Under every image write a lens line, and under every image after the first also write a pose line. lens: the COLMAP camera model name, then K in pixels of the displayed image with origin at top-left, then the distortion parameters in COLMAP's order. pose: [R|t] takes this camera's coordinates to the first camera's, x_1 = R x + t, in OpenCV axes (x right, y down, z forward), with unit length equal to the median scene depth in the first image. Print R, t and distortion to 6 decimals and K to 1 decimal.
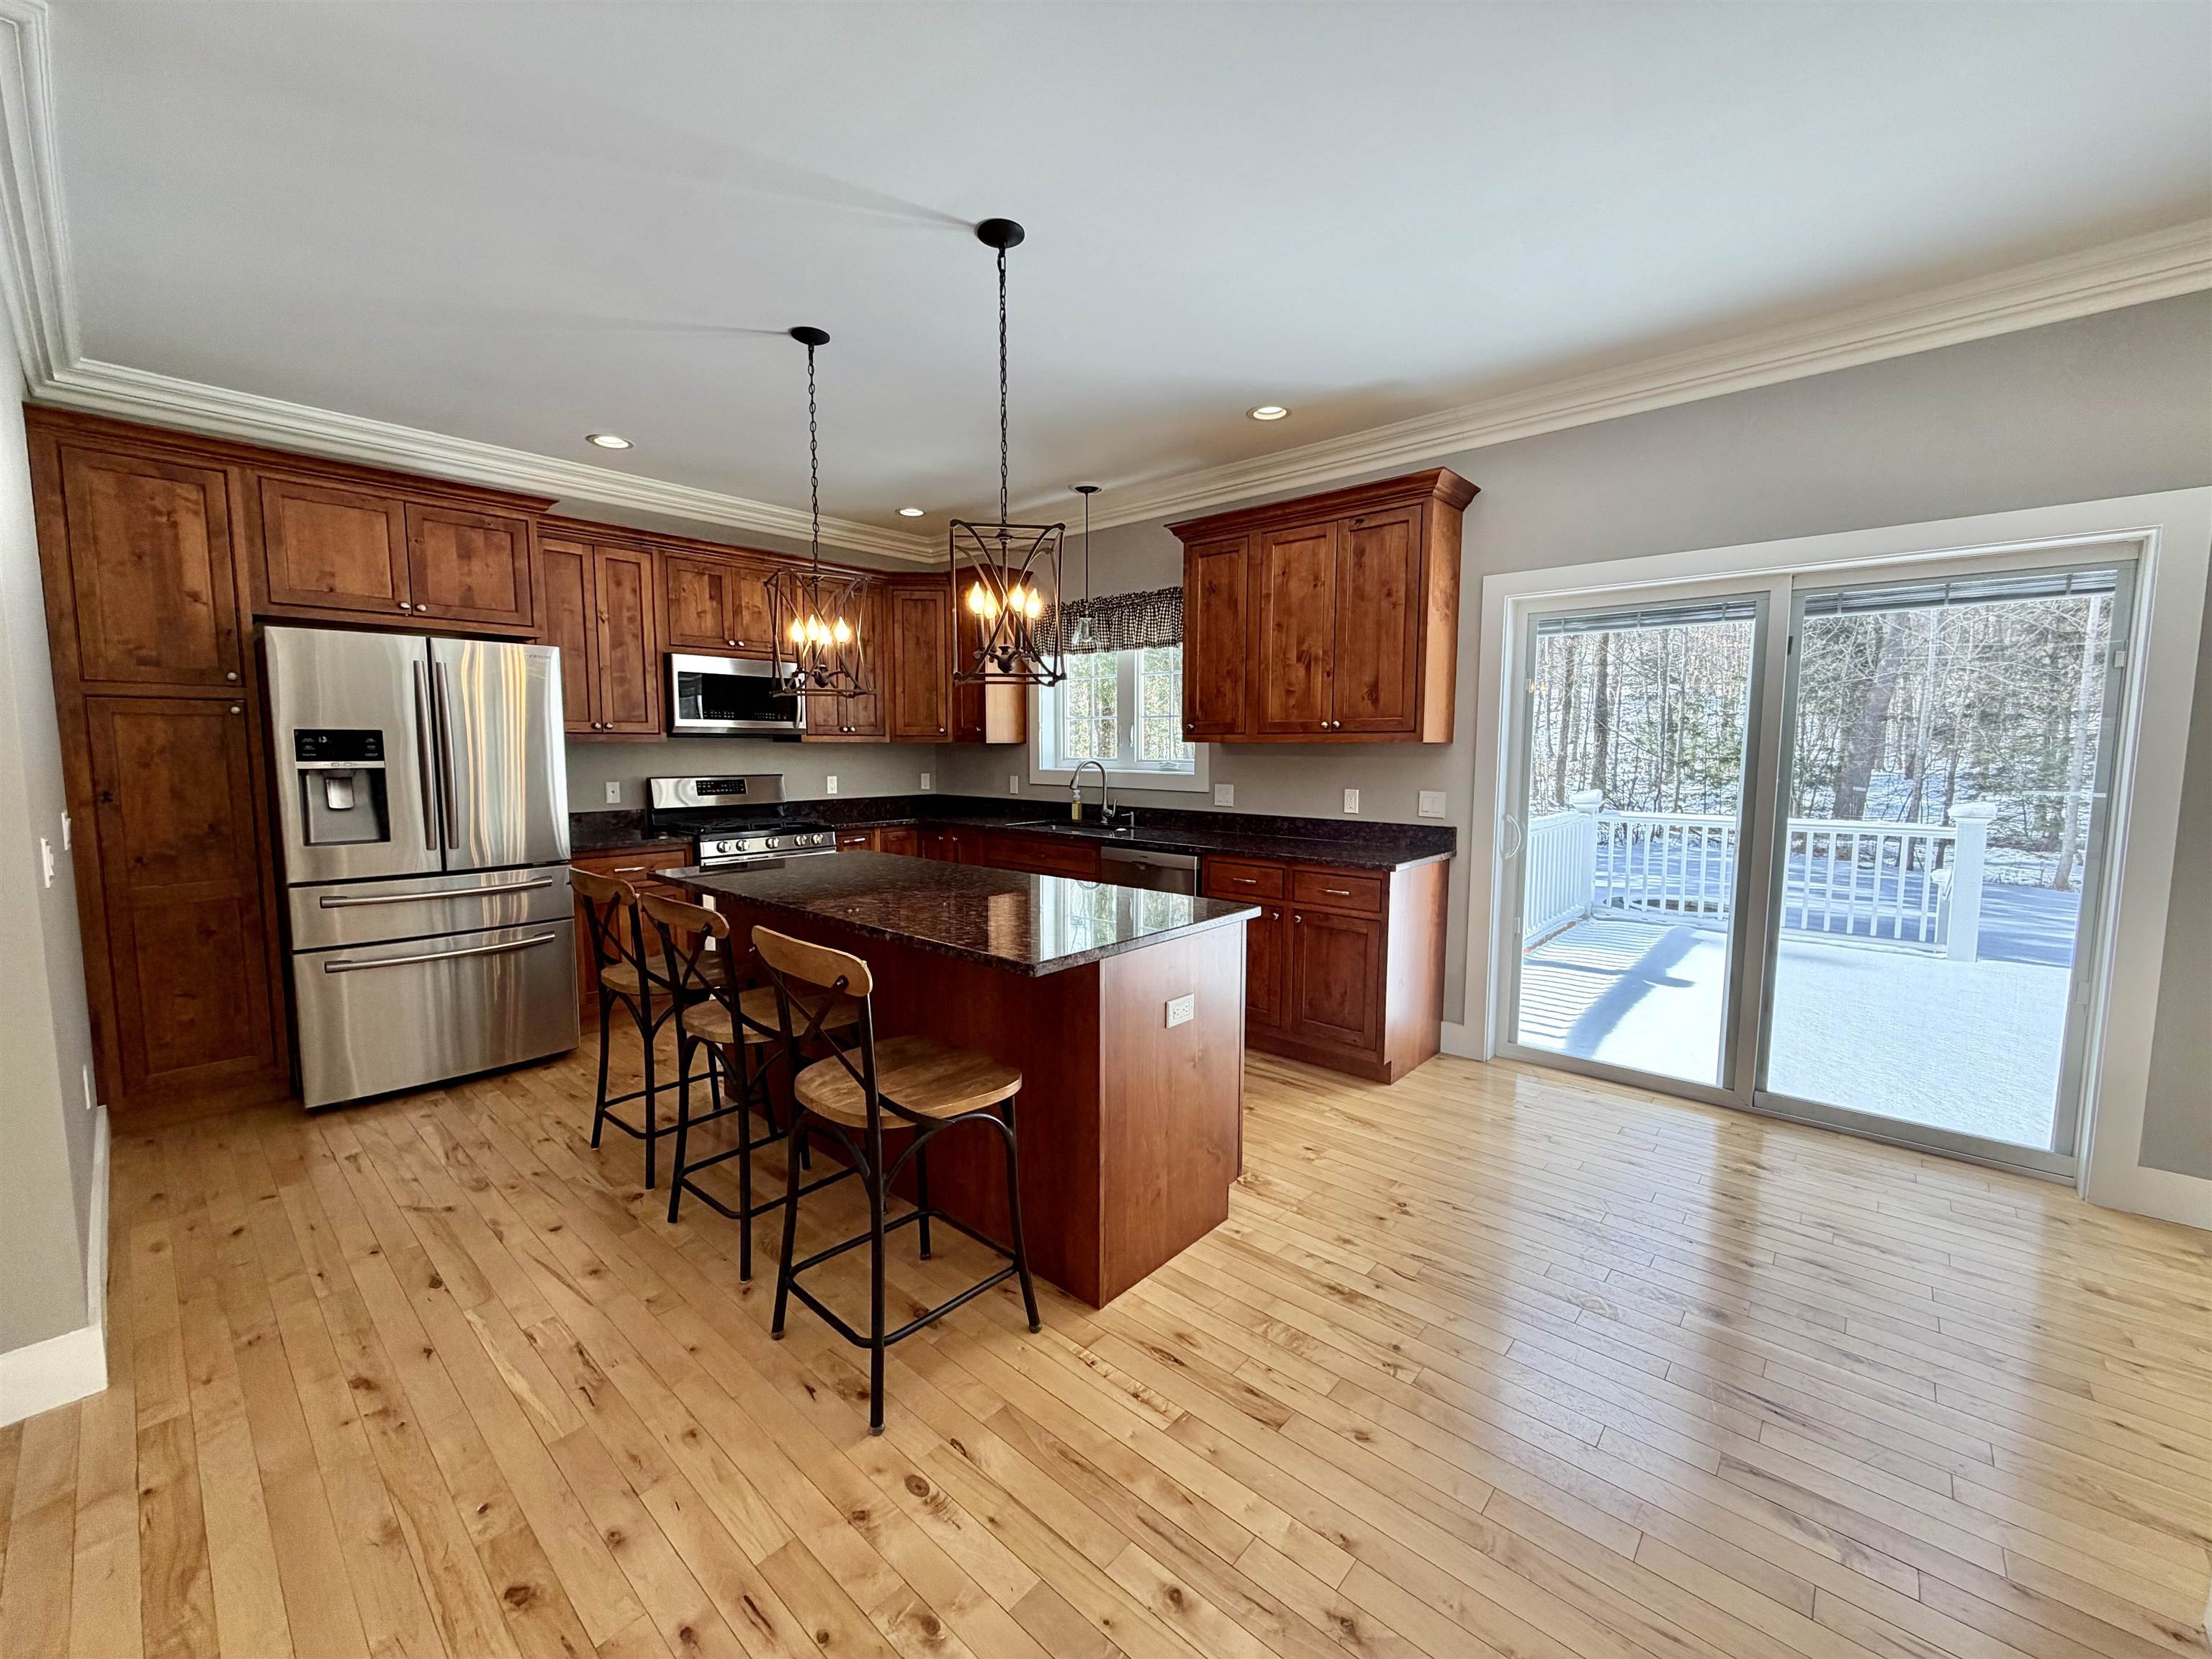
lens RADIAL K [[879.4, 0, 1098.2], [0, 879.4, 830.3], [0, 0, 1]] dist [0.000076, -0.000537]
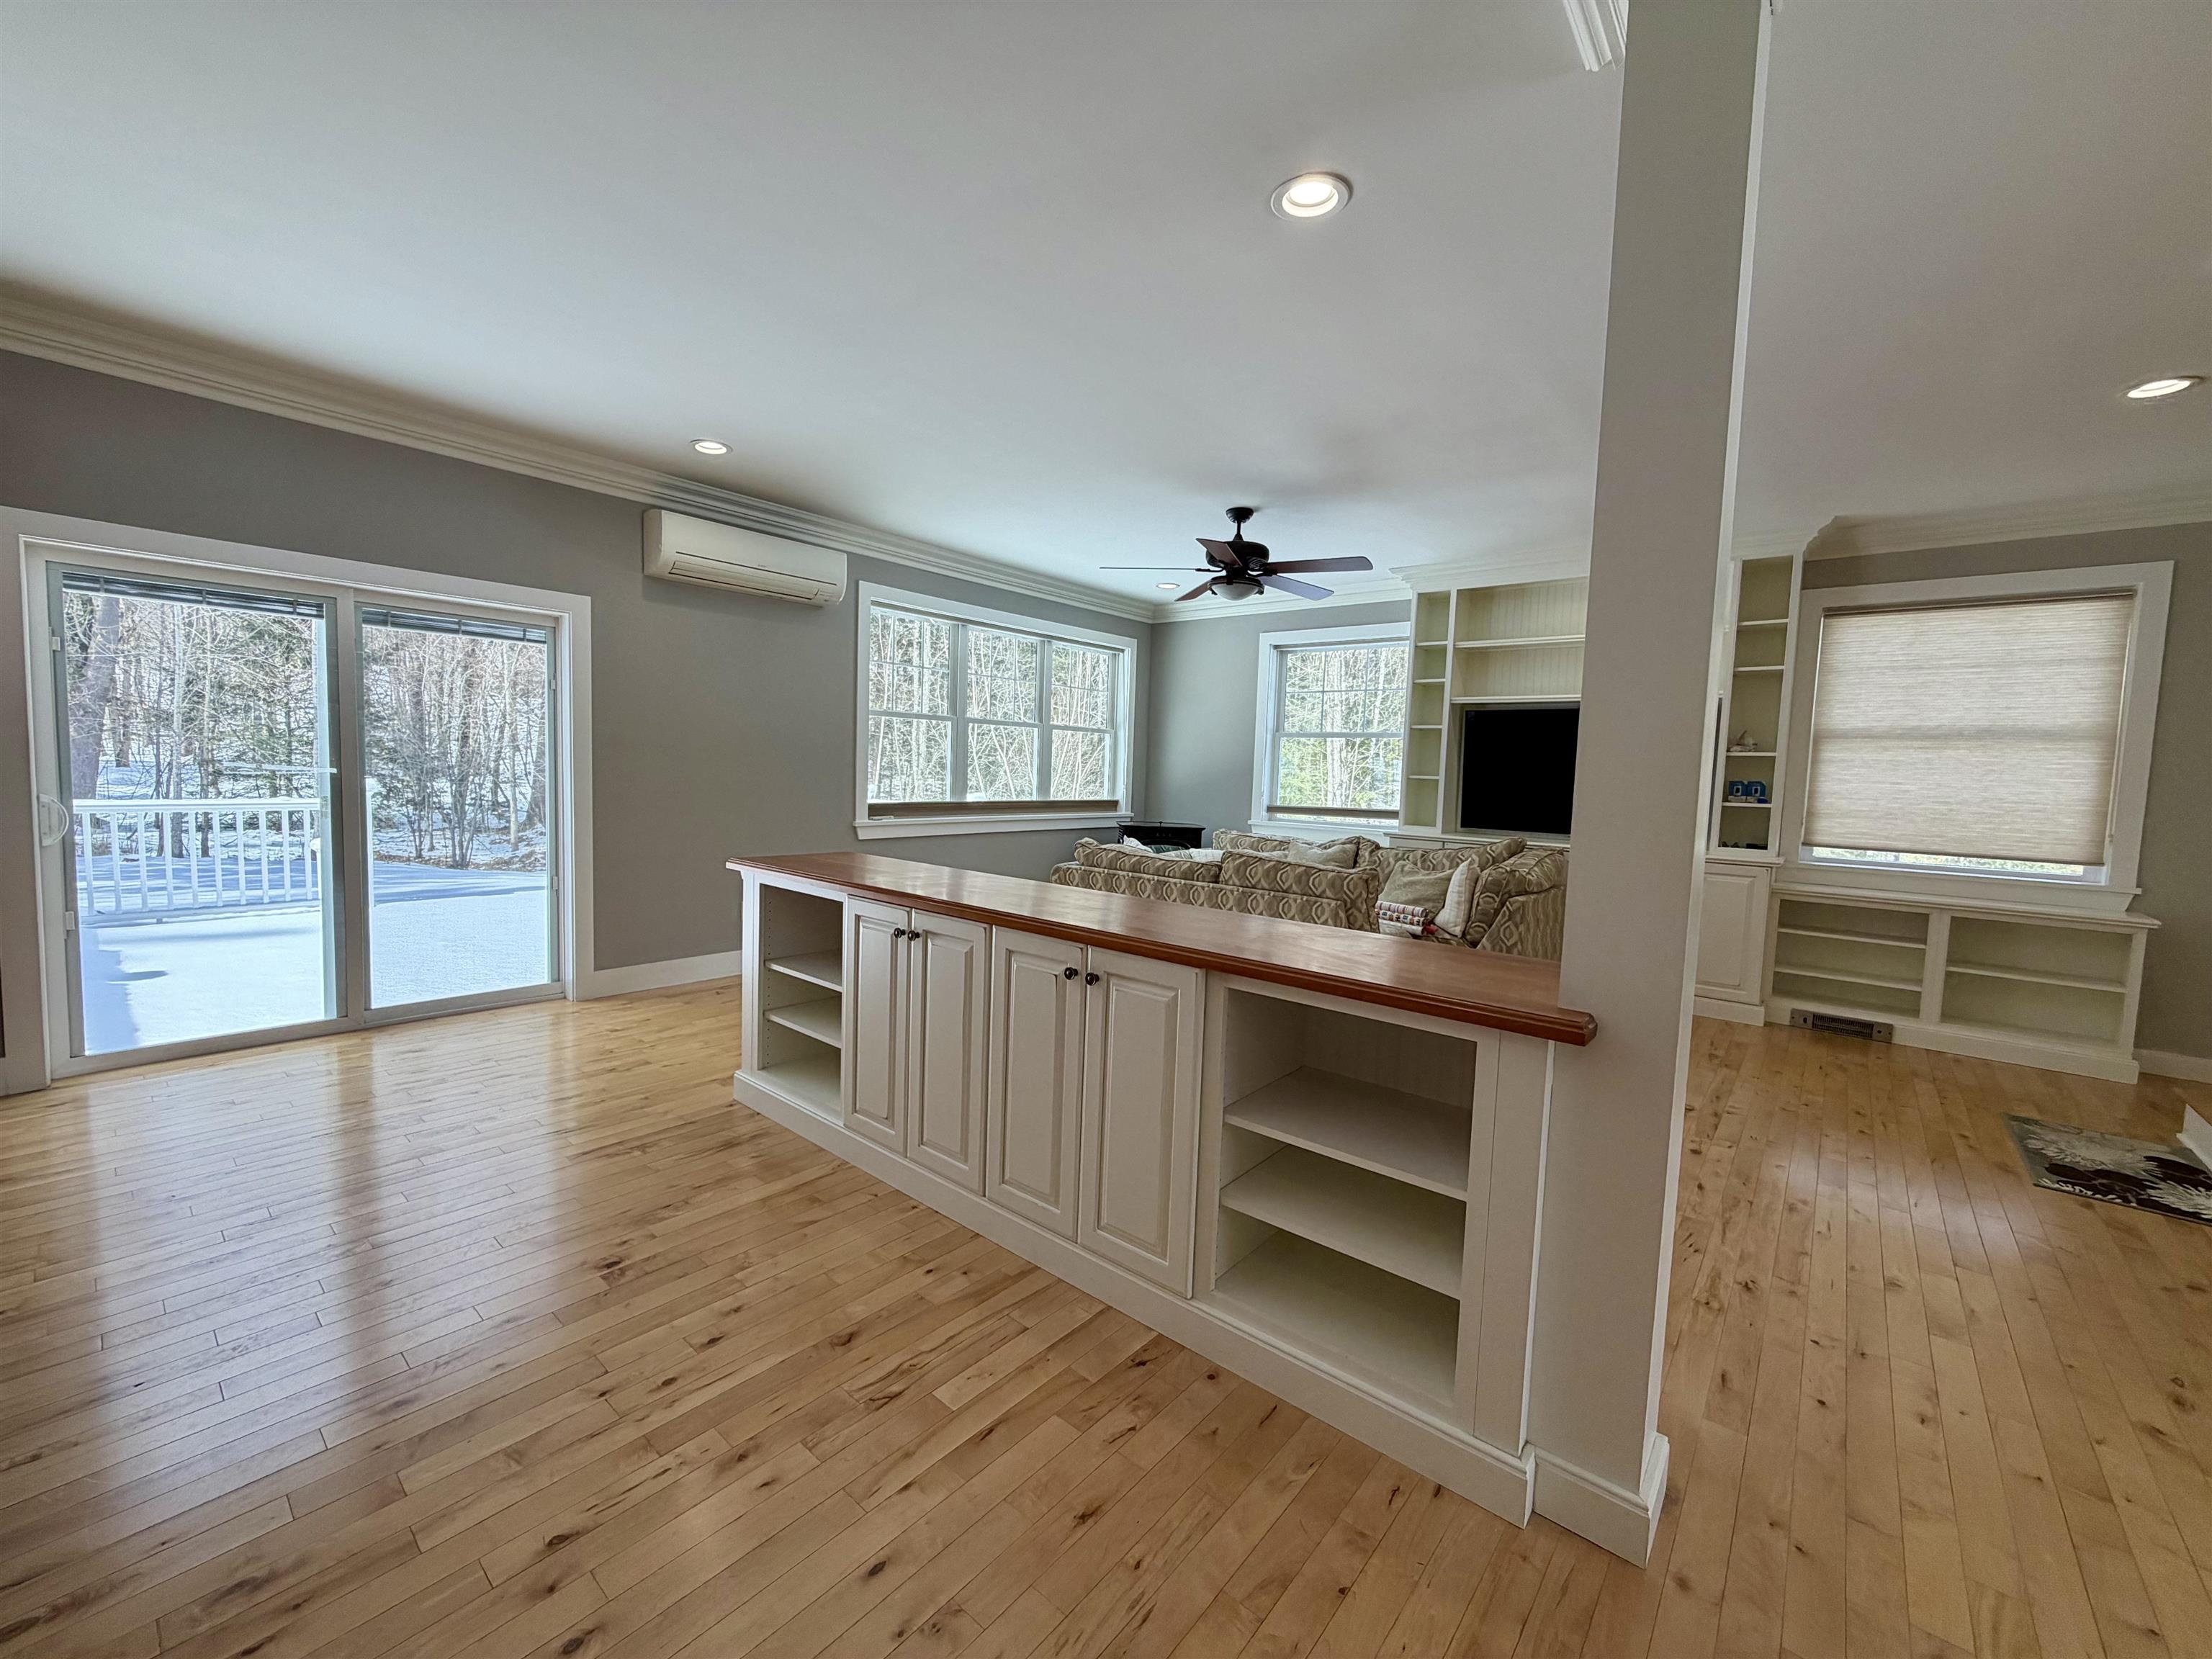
lens RADIAL K [[879.4, 0, 1095.6], [0, 879.4, 828.6], [0, 0, 1]] dist [0.000076, -0.000537]
pose [[-0.029986, -0.072209, 0.996939, -0.342320], [0.062145, 0.995323, 0.073961, 0.013189], [-0.997617, 0.064173, -0.025358, 0.004752]]
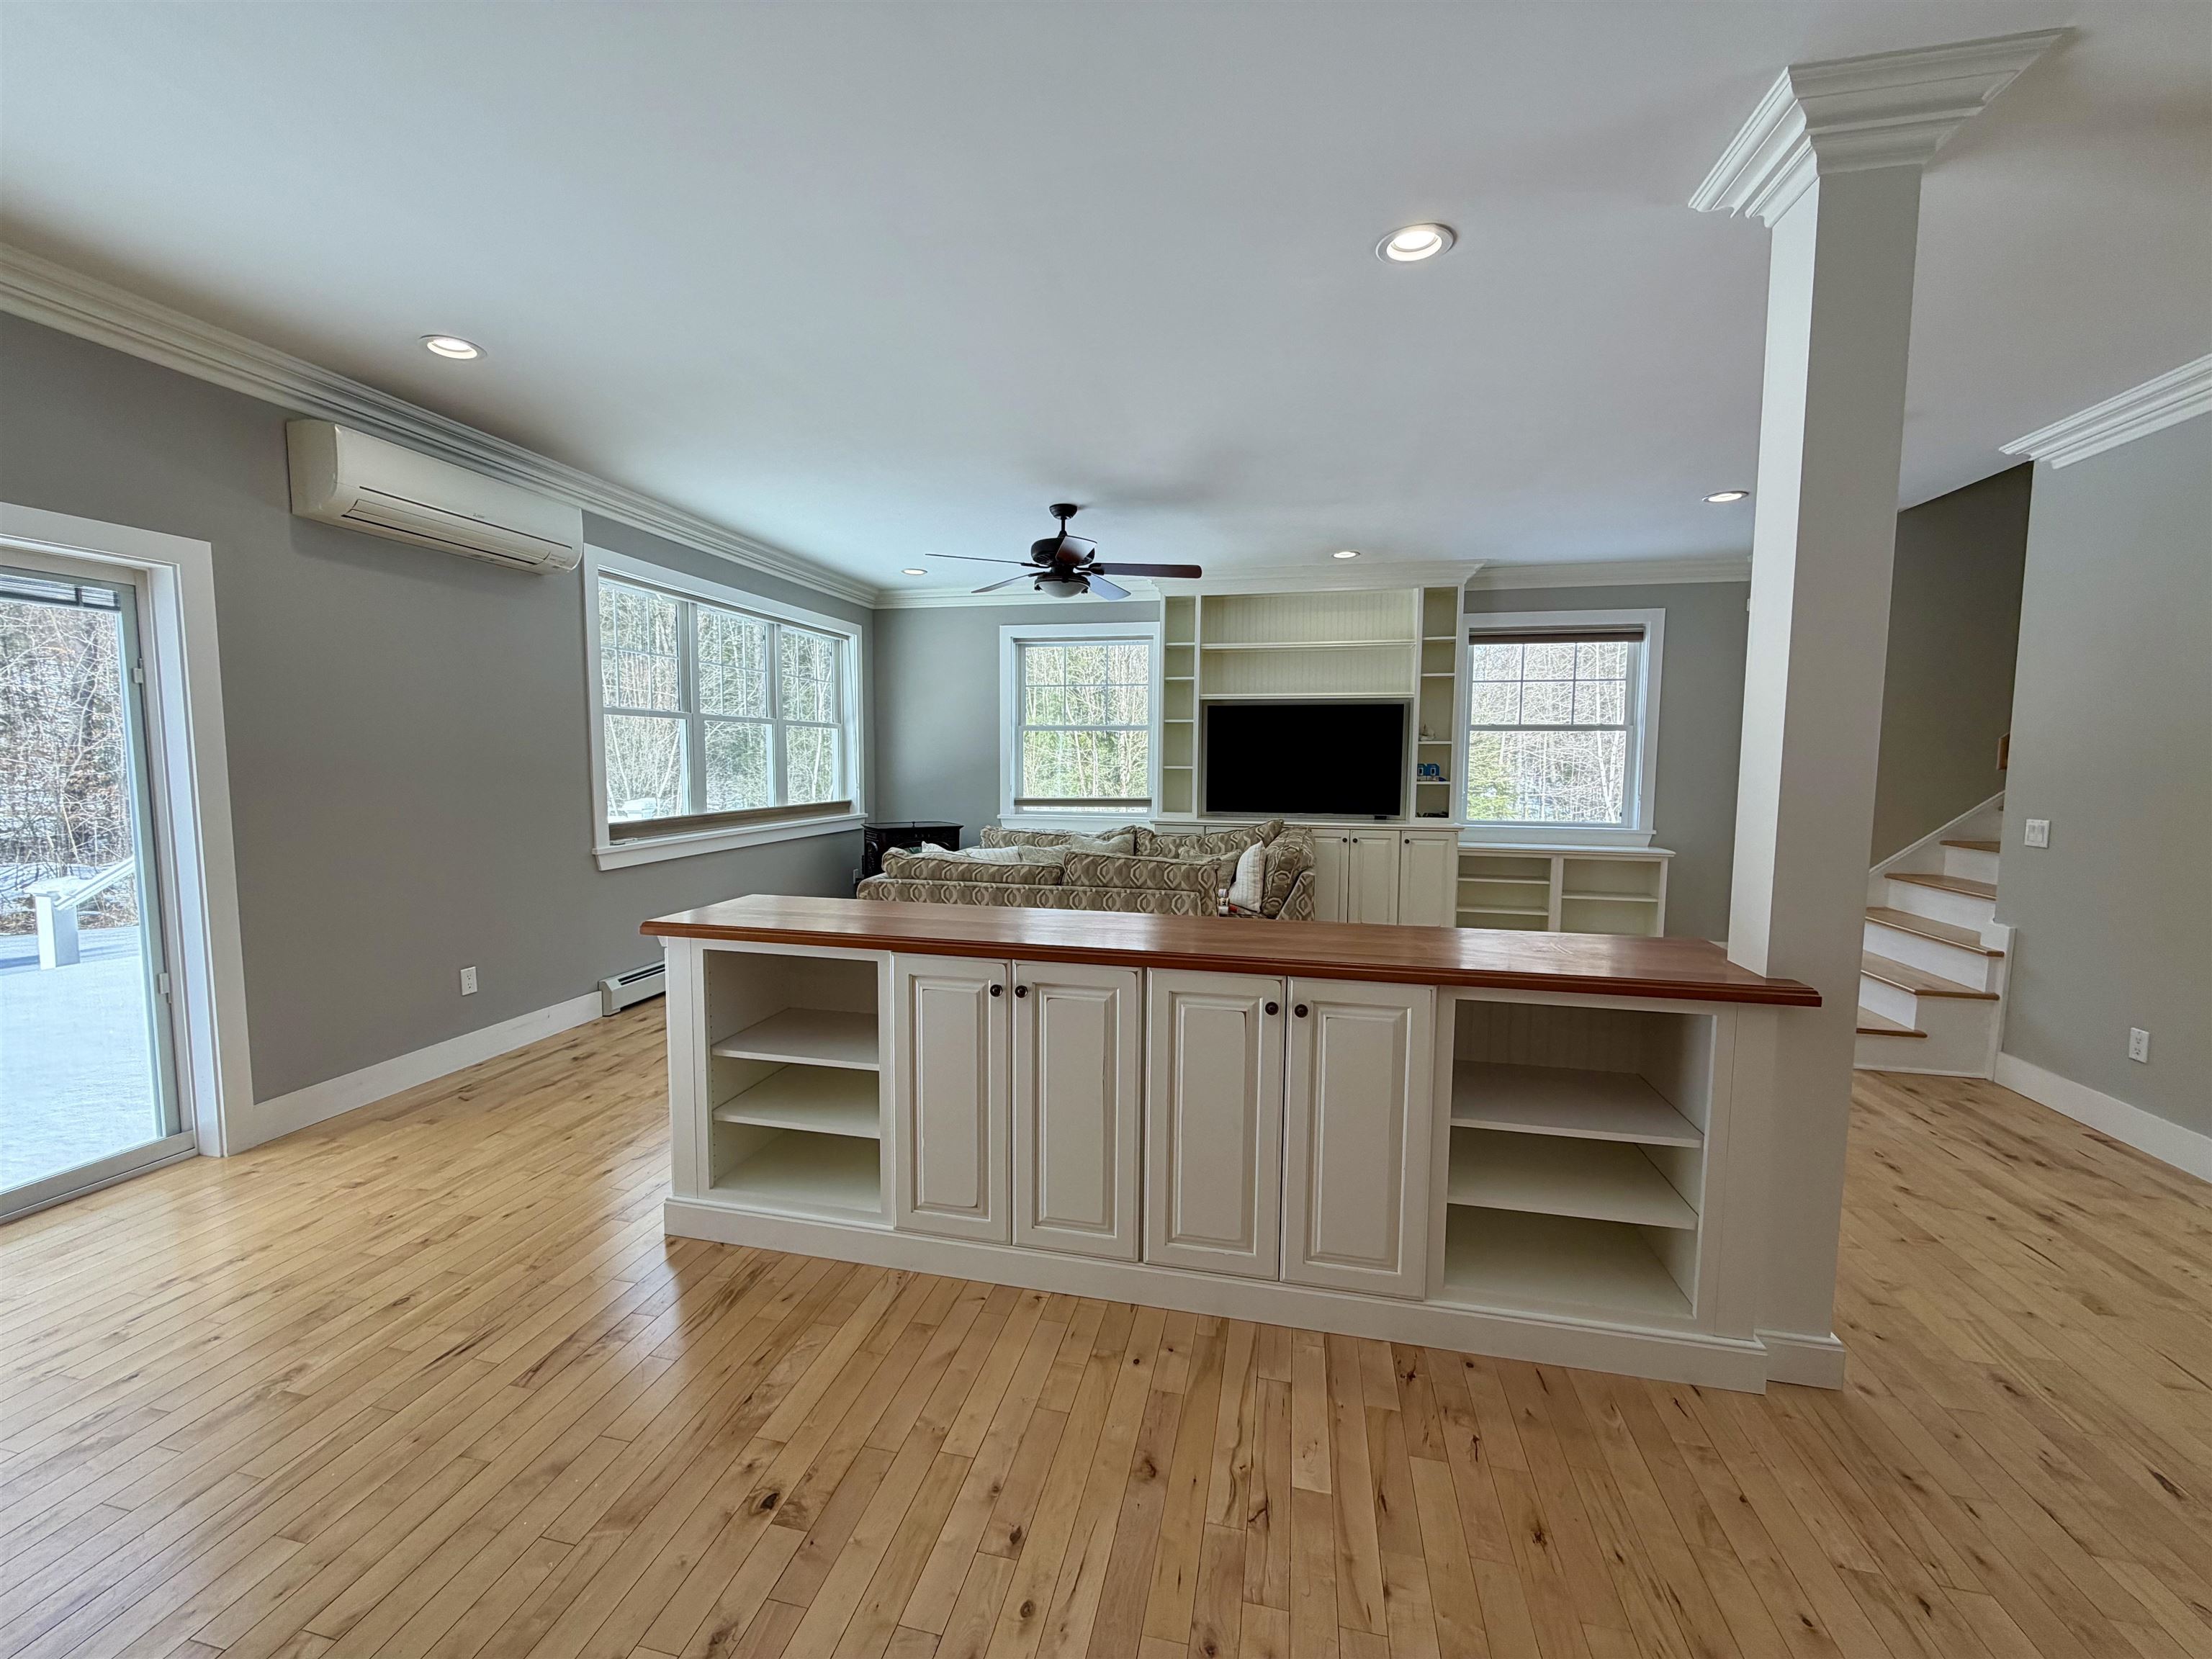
lens RADIAL K [[879.4, 0, 1094.5], [0, 879.4, 828.8], [0, 0, 1]] dist [0.000076, -0.000537]
pose [[-0.490352, -0.075599, 0.868240, -0.218864], [0.076684, 0.988624, 0.129389, -0.032885], [-0.868144, 0.130027, -0.478977, 0.297084]]
